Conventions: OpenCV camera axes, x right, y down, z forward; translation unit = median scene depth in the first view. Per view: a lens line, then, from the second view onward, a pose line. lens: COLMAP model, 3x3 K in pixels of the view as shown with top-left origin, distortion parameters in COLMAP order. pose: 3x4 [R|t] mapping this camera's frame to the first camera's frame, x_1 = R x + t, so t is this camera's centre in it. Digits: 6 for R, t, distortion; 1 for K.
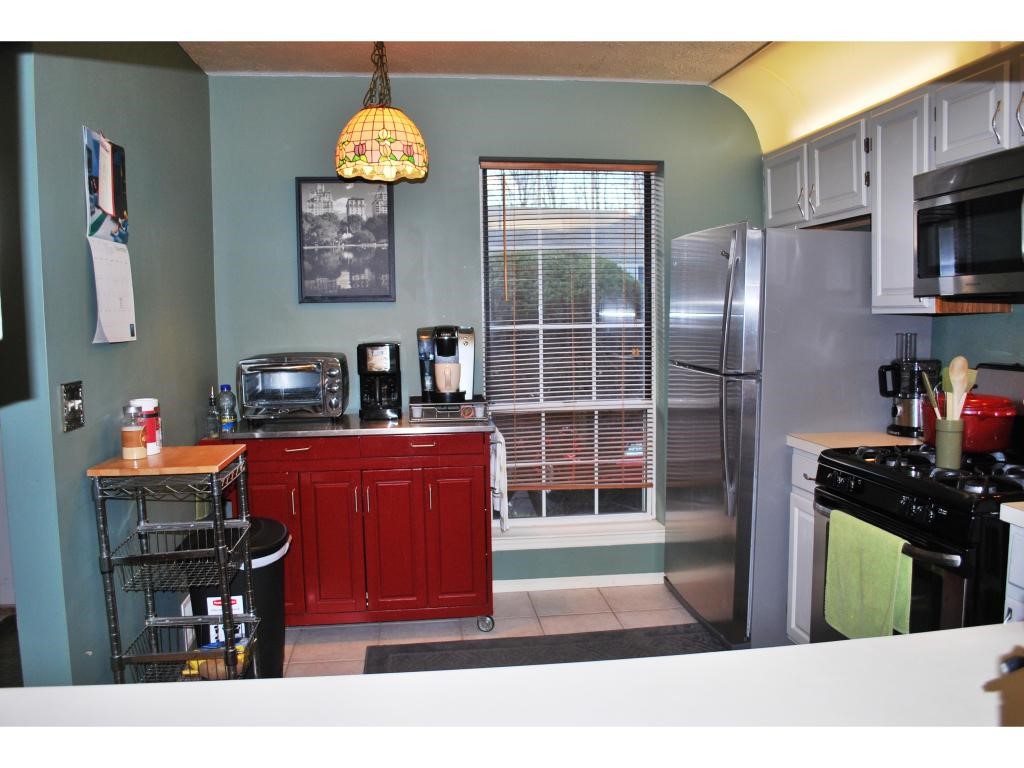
lens RADIAL K [[808.3, 0, 512.0], [0, 808.3, 384.0], [0, 0, 1]] dist [-0.077696, 0.005446]
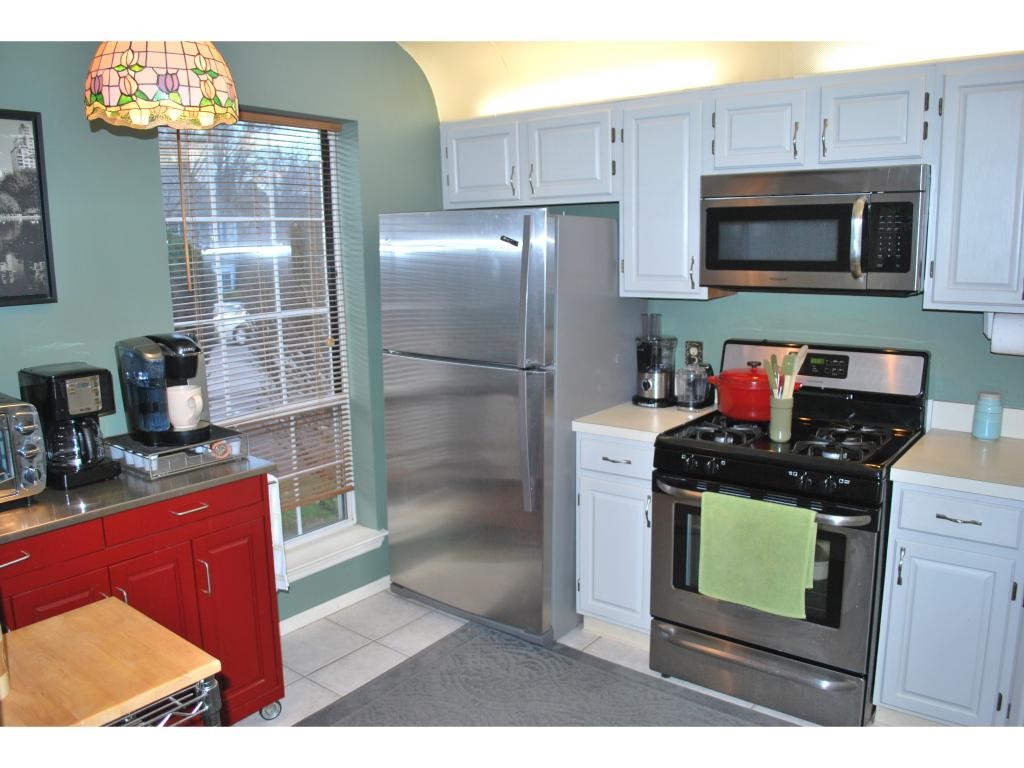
lens RADIAL K [[808.3, 0, 512.0], [0, 808.3, 384.0], [0, 0, 1]] dist [-0.077696, 0.005446]
pose [[0.711180, -0.120641, 0.692581, -0.340869], [0.068869, 0.992383, 0.102146, -0.076719], [-0.699628, -0.024947, 0.714071, 0.272372]]
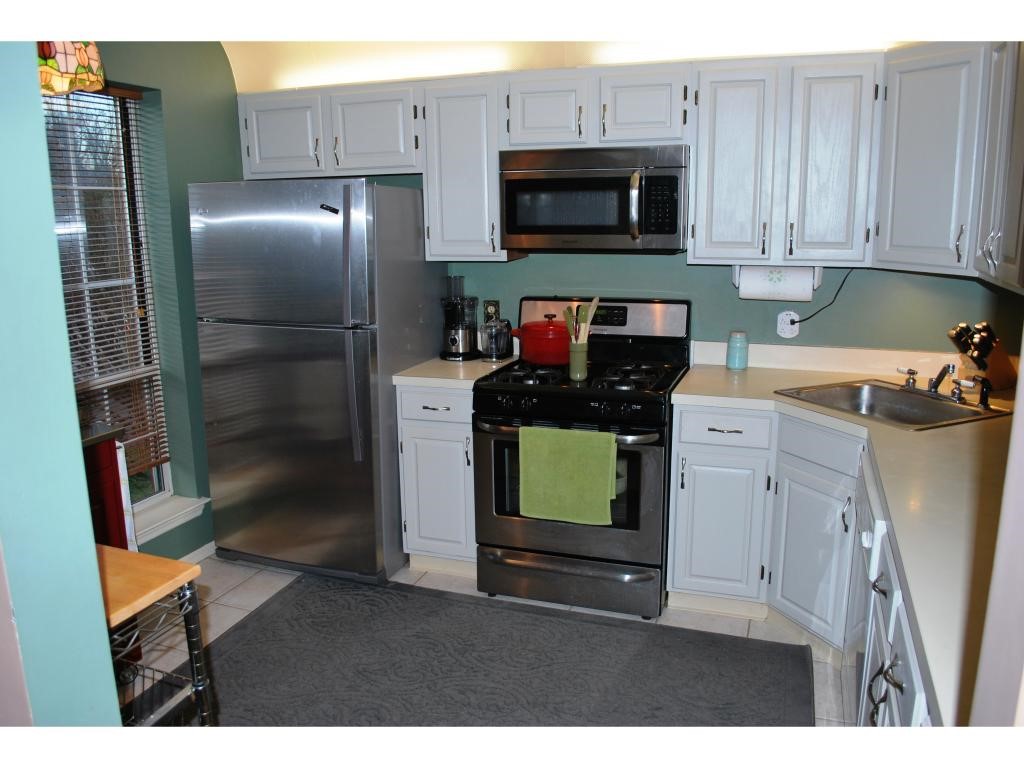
lens RADIAL K [[808.3, 0, 512.0], [0, 808.3, 384.0], [0, 0, 1]] dist [-0.077696, 0.005446]
pose [[0.458221, -0.176527, 0.871132, -0.454767], [0.083954, 0.984294, 0.155297, -0.069305], [-0.884864, 0.001975, 0.465844, 0.282605]]
